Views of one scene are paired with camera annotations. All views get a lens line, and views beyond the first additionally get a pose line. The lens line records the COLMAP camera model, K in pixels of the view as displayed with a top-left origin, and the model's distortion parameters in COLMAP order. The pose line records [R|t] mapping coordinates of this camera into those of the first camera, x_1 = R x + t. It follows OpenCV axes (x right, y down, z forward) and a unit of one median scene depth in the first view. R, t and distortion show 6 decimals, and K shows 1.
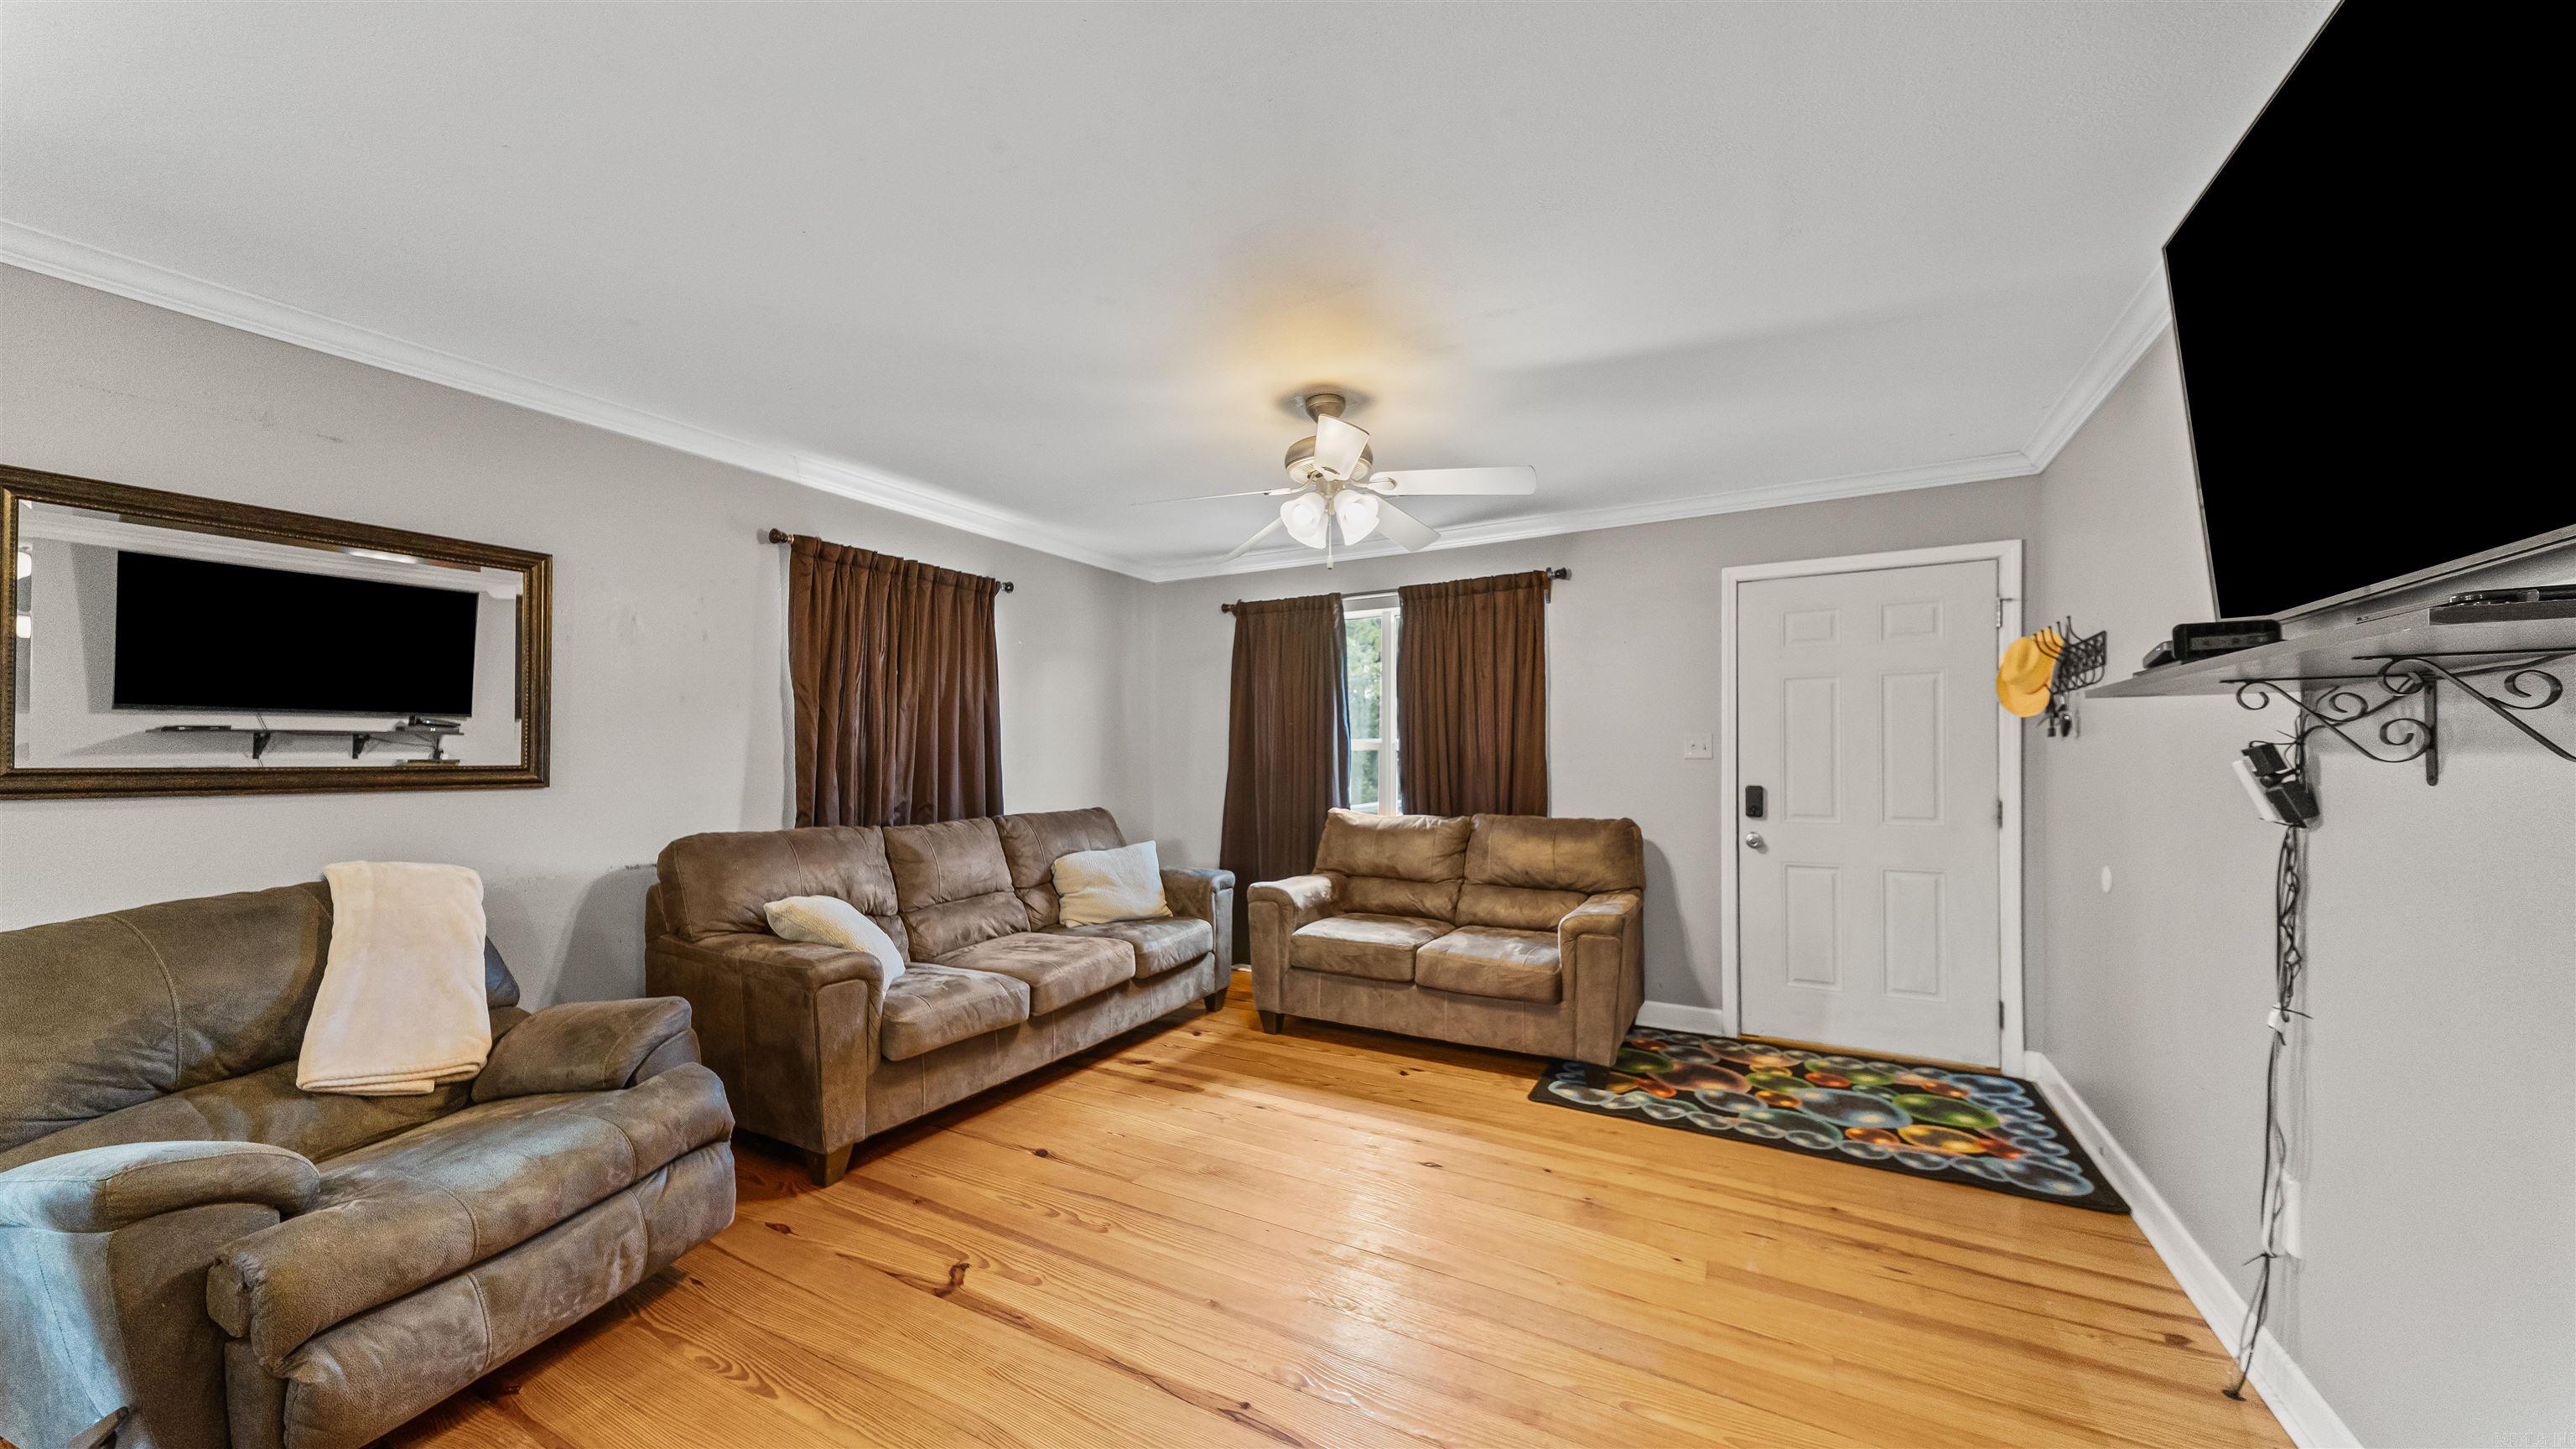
lens RADIAL K [[890.7, 0, 1288.8], [0, 890.7, 753.1], [0, 0, 1]] dist [0.016958, -0.003242]
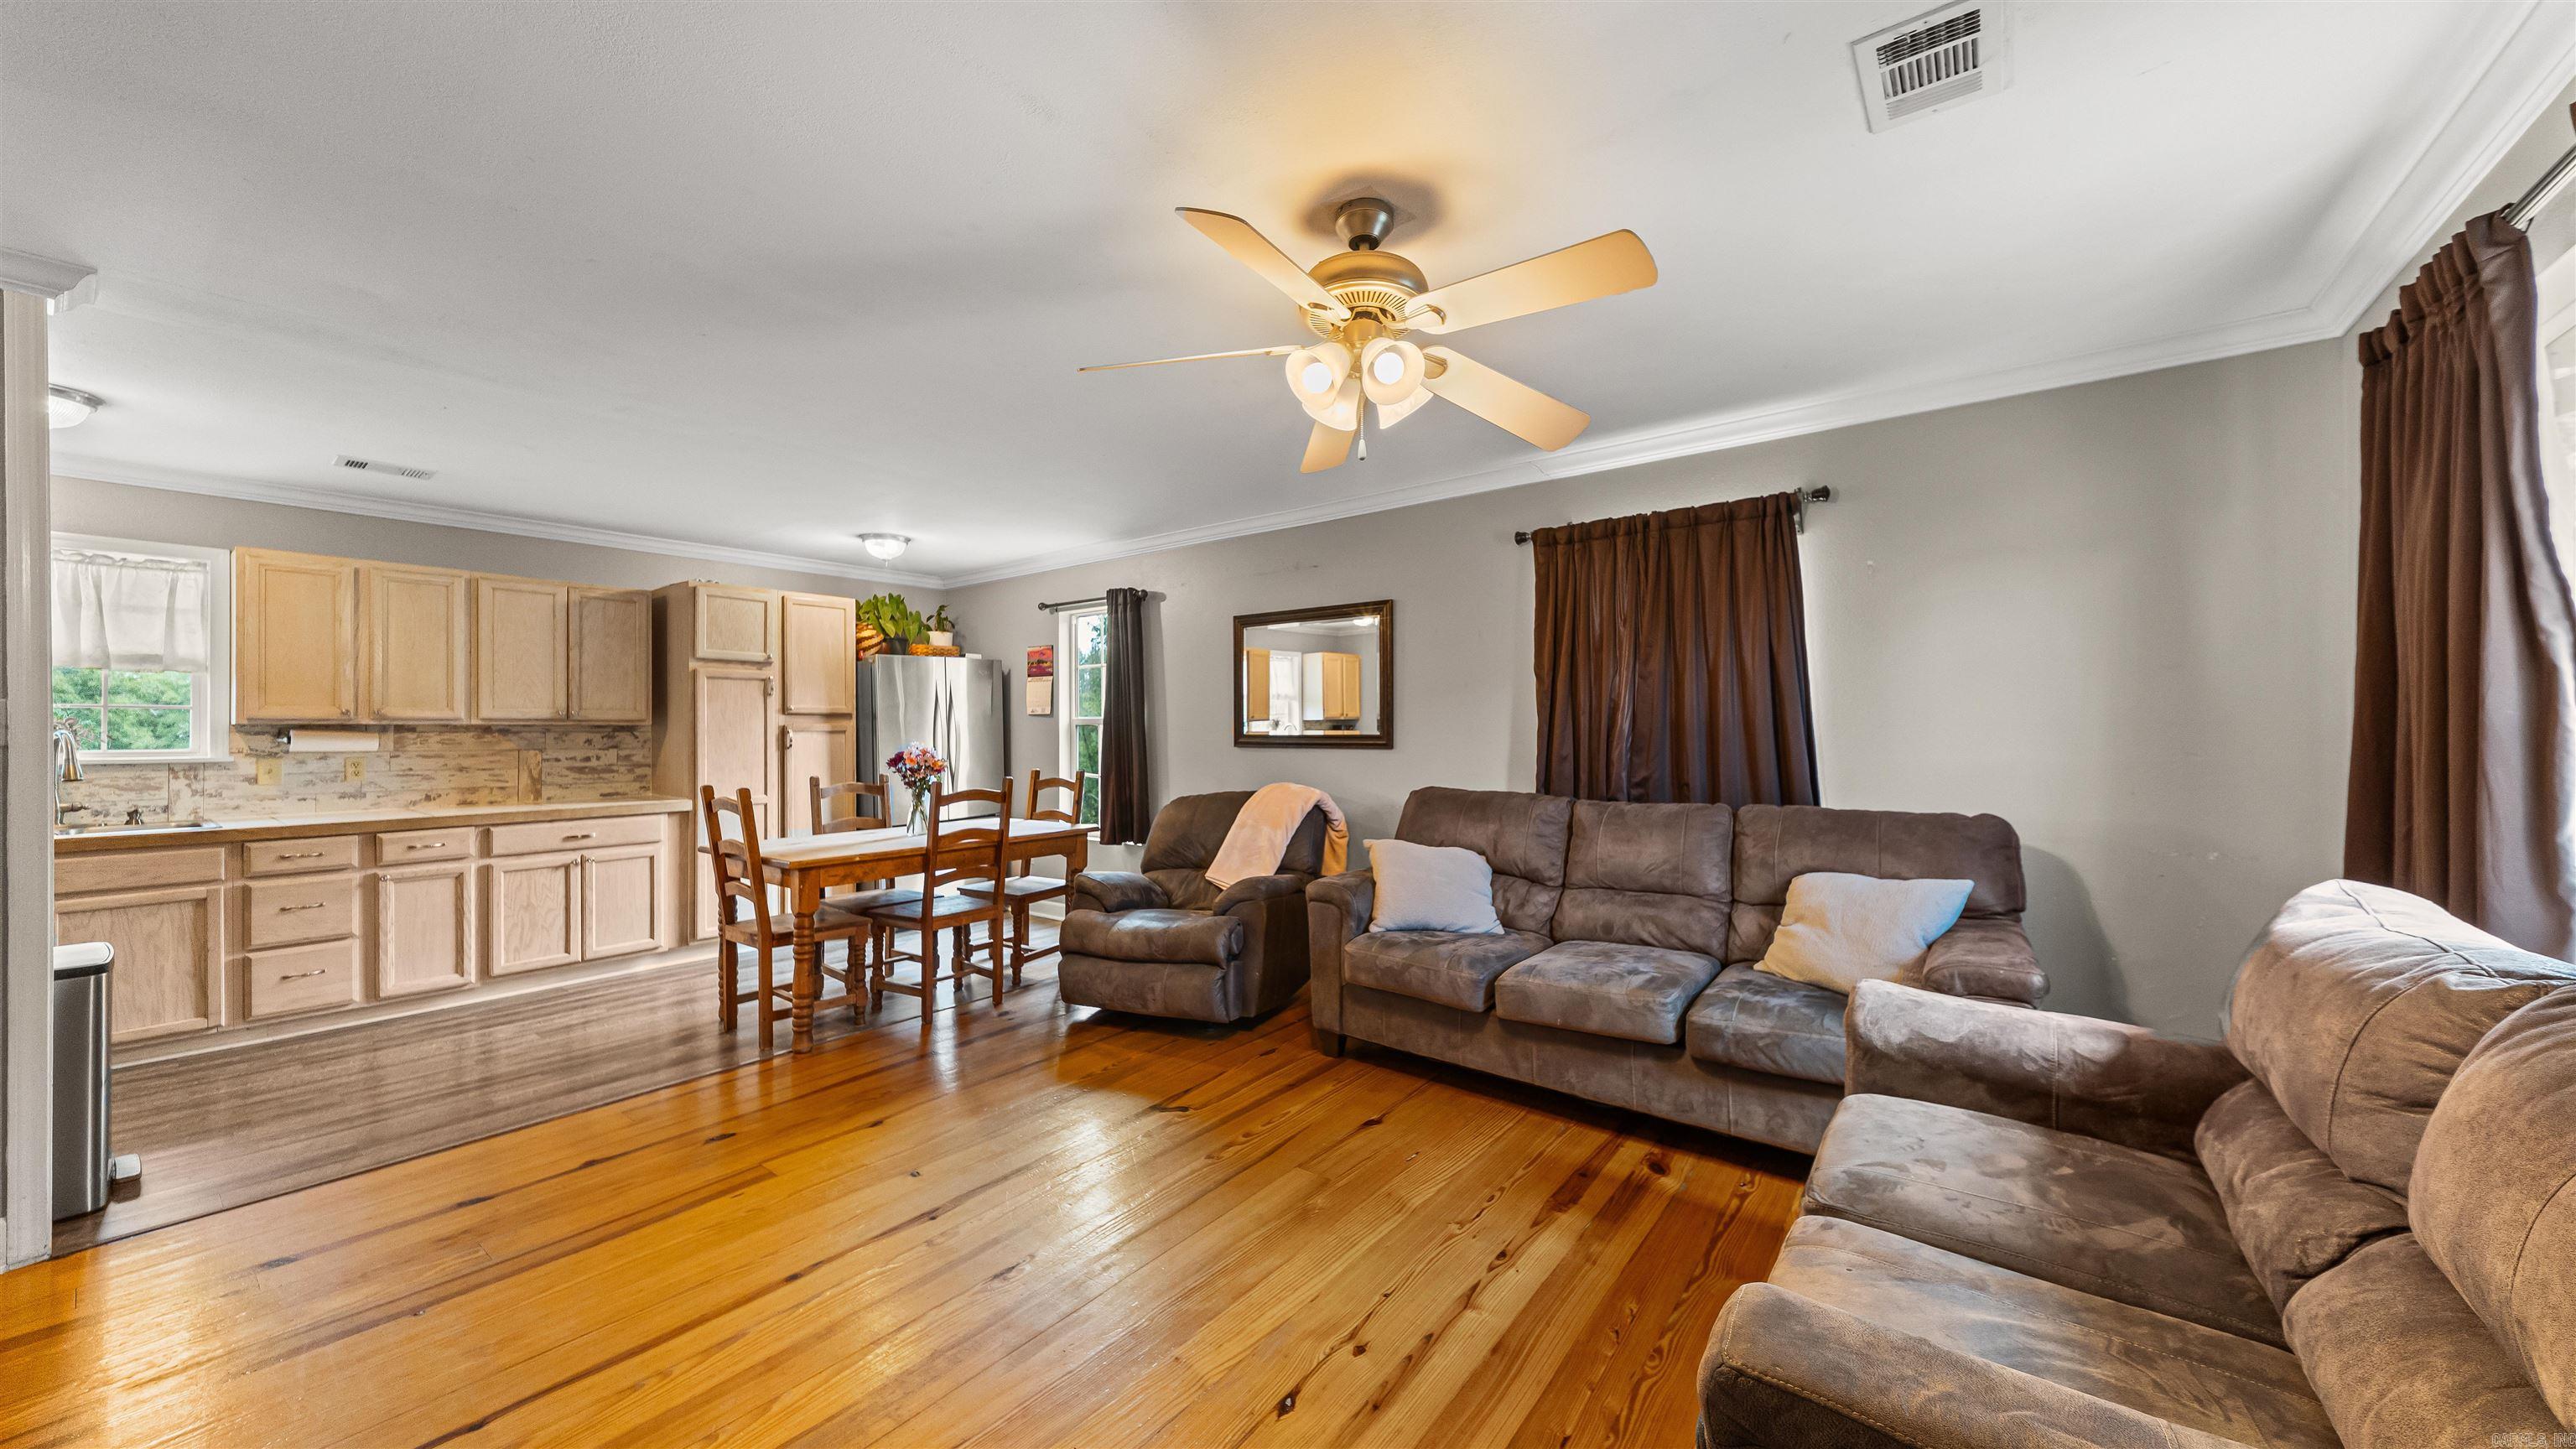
lens RADIAL K [[890.7, 0, 1291.0], [0, 890.7, 725.7], [0, 0, 1]] dist [0.016958, -0.003242]
pose [[-0.140169, 0.000564, -0.990127, 0.586873], [0.010512, 0.999944, -0.000918, -0.002507], [0.990072, -0.010537, -0.140167, 0.840064]]
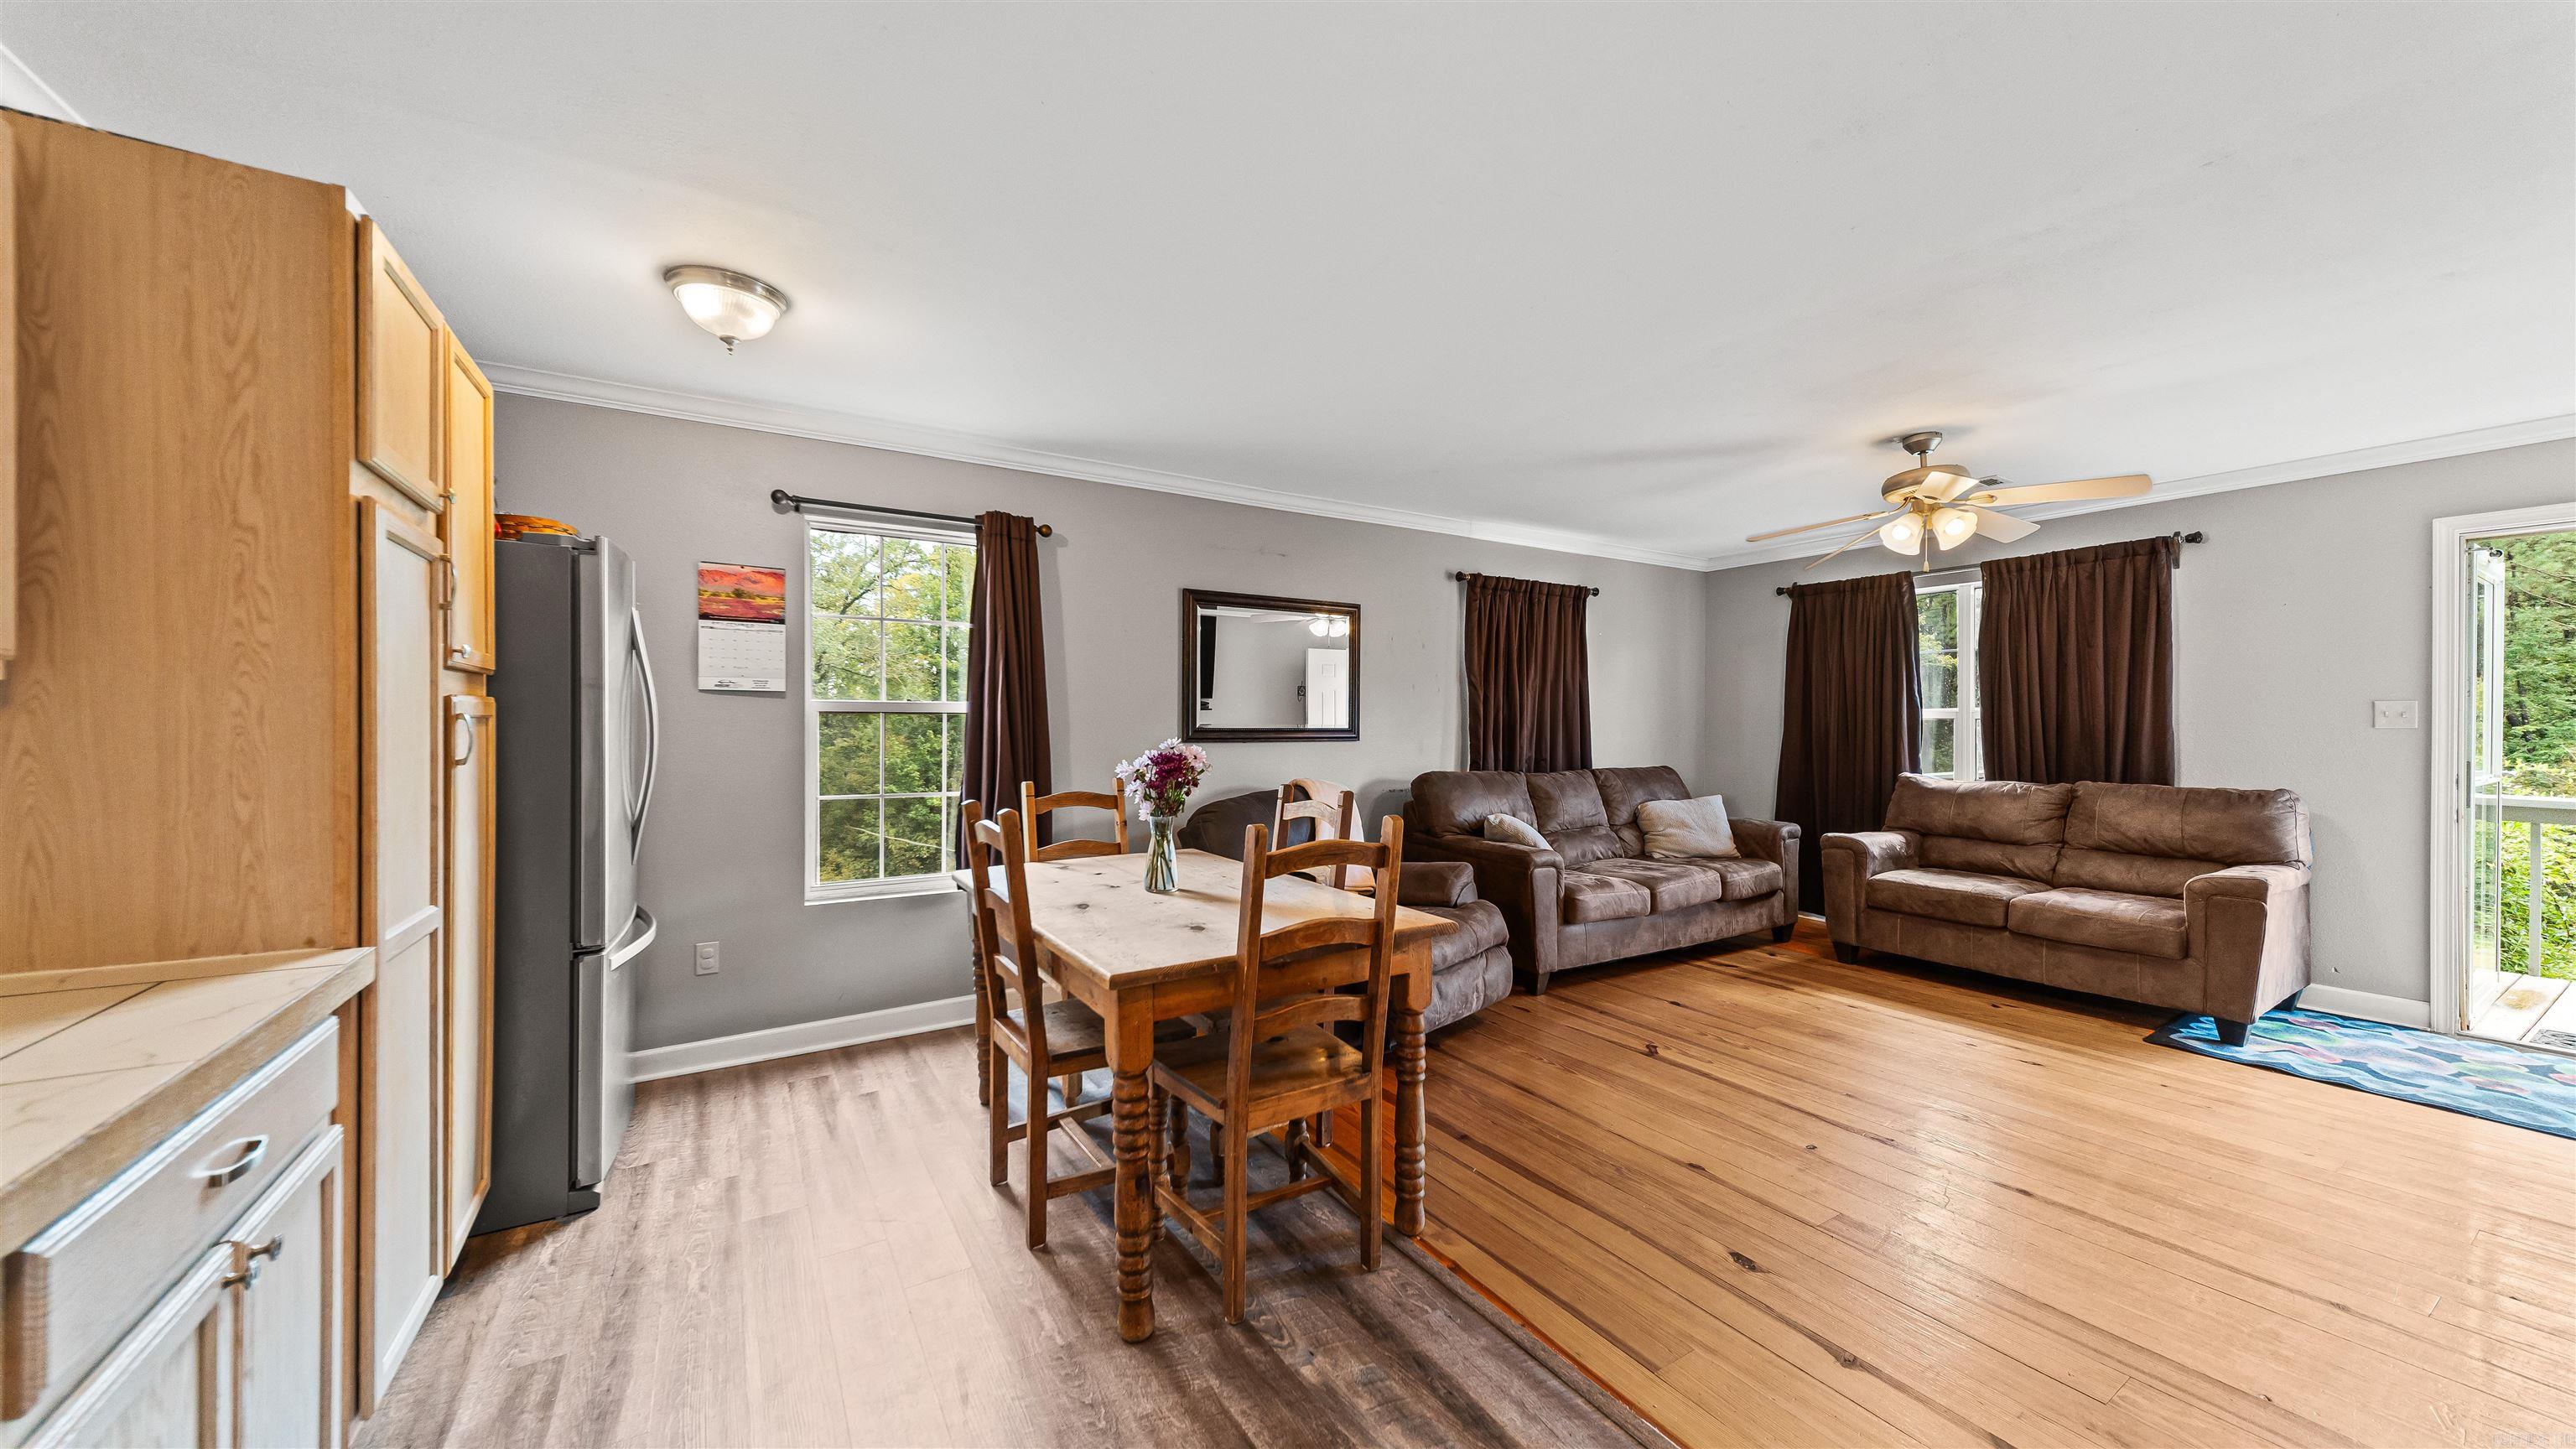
lens RADIAL K [[890.7, 0, 1281.4], [0, 890.7, 725.8], [0, 0, 1]] dist [0.016958, -0.003242]
pose [[0.872164, 0.003500, -0.489200, -0.102349], [-0.001062, 0.999986, 0.005261, -0.000063], [0.489212, -0.004069, 0.872156, -0.430231]]
